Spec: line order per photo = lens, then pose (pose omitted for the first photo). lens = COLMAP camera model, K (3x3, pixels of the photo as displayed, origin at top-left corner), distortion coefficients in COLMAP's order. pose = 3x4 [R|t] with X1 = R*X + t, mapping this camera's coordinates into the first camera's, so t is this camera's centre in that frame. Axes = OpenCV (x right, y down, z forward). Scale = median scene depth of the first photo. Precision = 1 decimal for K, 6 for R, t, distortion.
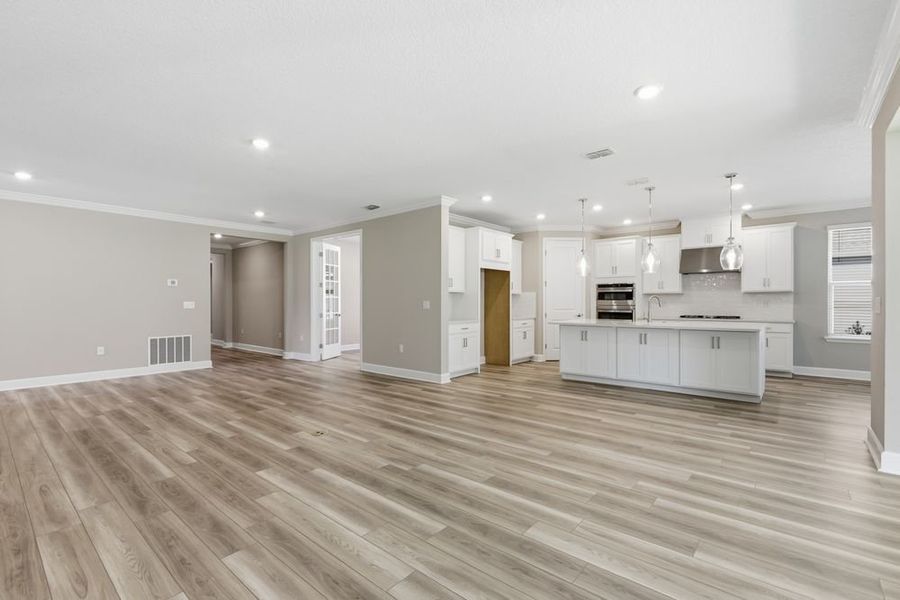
lens RADIAL K [[406.6, 0, 448.8], [0, 406.6, 303.7], [0, 0, 1]] dist [-0.004443, 0.002780]
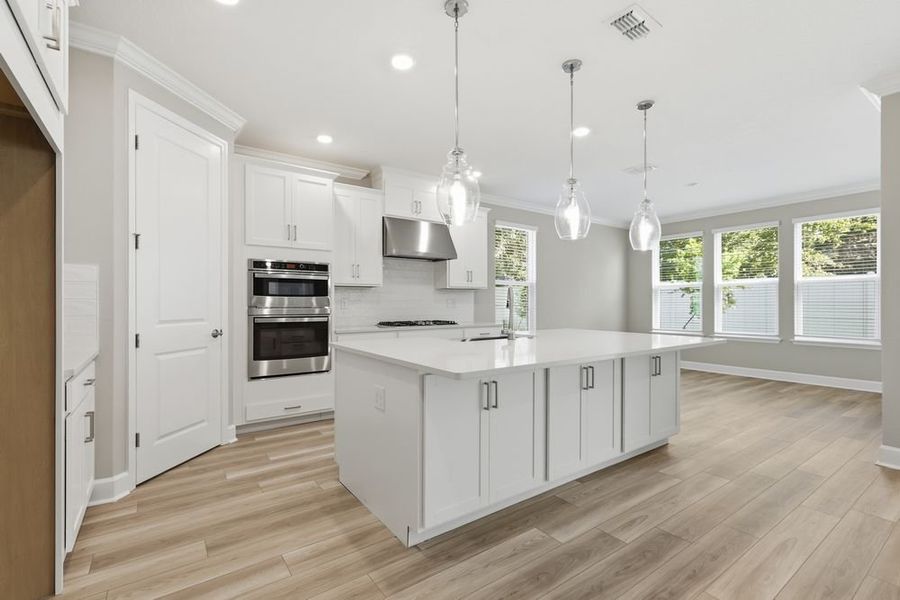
lens RADIAL K [[406.6, 0, 450.2], [0, 406.6, 301.9], [0, 0, 1]] dist [-0.004443, 0.002780]
pose [[0.245094, 0.001698, 0.969498, -0.006710], [0.002774, 0.999993, -0.002453, -0.000394], [-0.969495, 0.003291, 0.245087, 0.817868]]
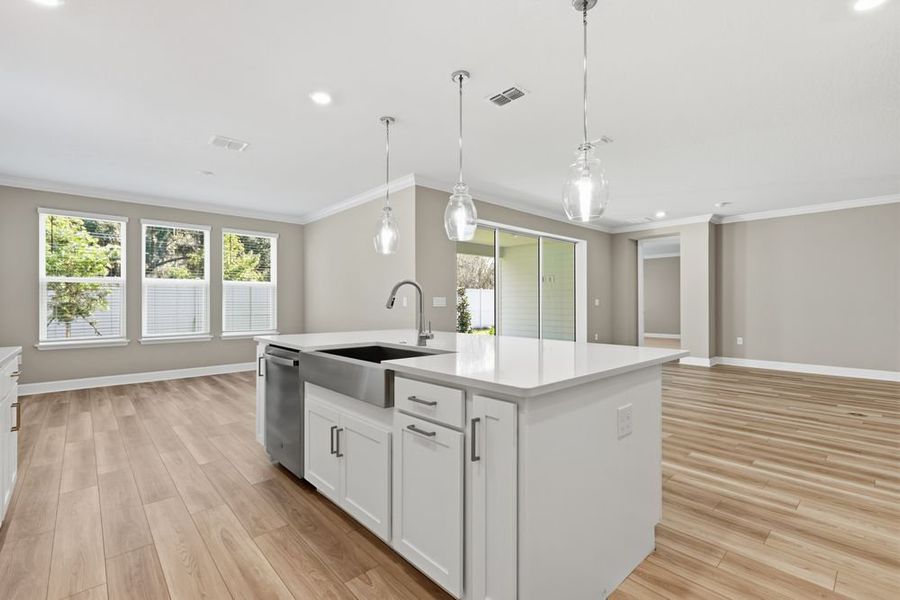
lens RADIAL K [[406.6, 0, 441.0], [0, 406.6, 300.0], [0, 0, 1]] dist [-0.004443, 0.002780]
pose [[-0.990668, 0.002506, 0.136271, 0.361986], [0.001890, 0.999987, -0.004655, 0.000627], [-0.136281, -0.004354, -0.990661, 1.207486]]
